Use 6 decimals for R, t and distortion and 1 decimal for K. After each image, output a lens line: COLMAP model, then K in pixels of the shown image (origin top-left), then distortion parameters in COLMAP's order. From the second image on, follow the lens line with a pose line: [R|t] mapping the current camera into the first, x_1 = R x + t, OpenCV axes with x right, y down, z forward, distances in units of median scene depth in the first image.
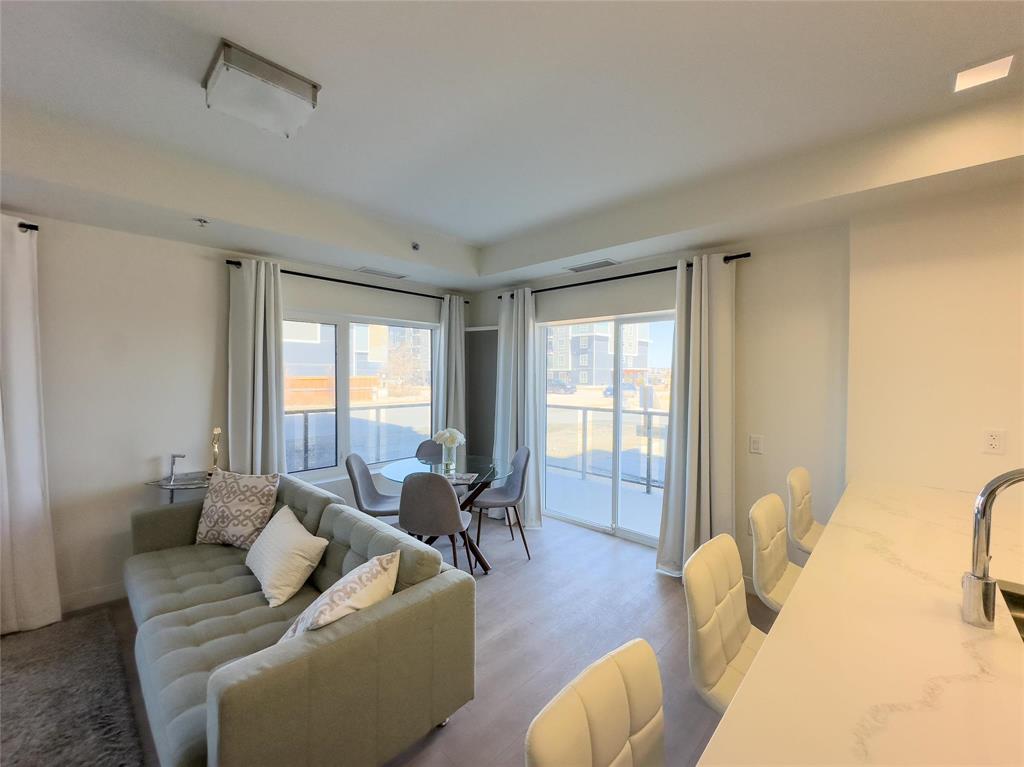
lens RADIAL K [[426.9, 0, 512.0], [0, 426.9, 383.5], [0, 0, 1]] dist [-0.007512, 0.000031]
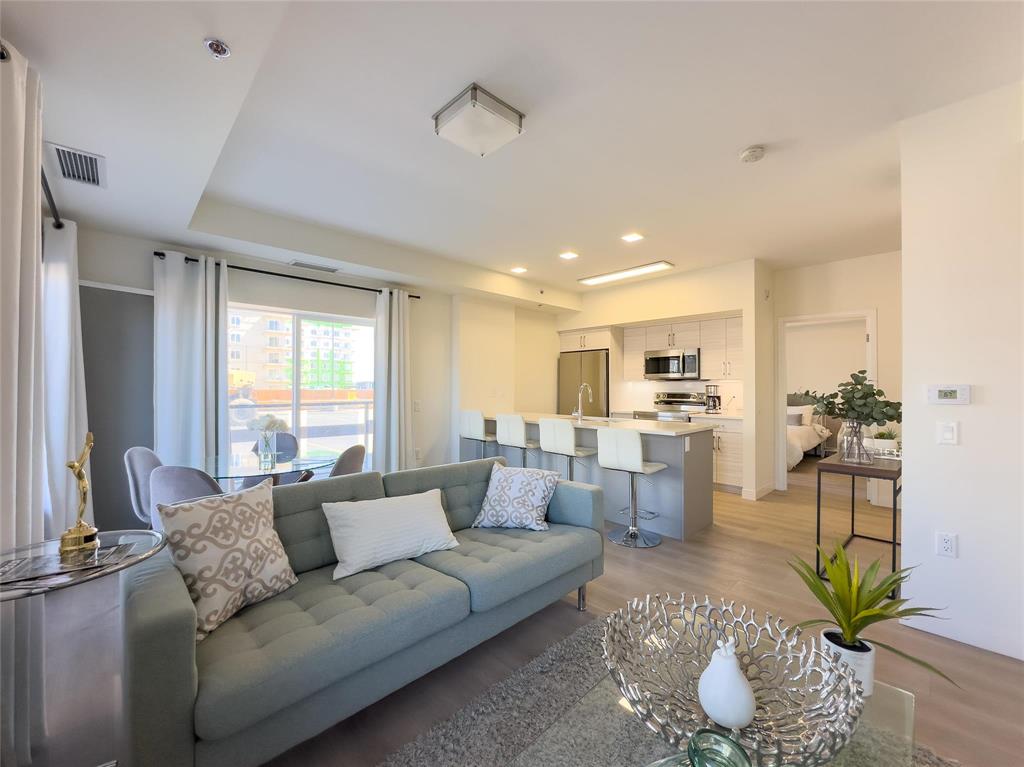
lens RADIAL K [[416.6, 0, 512.0], [0, 416.6, 383.5], [0, 0, 1]] dist [-0.001263, -0.000038]
pose [[0.046918, -0.003064, 0.998894, -1.002366], [0.018075, 0.999834, 0.002218, 0.049907], [-0.998735, 0.017951, 0.046966, 0.471666]]
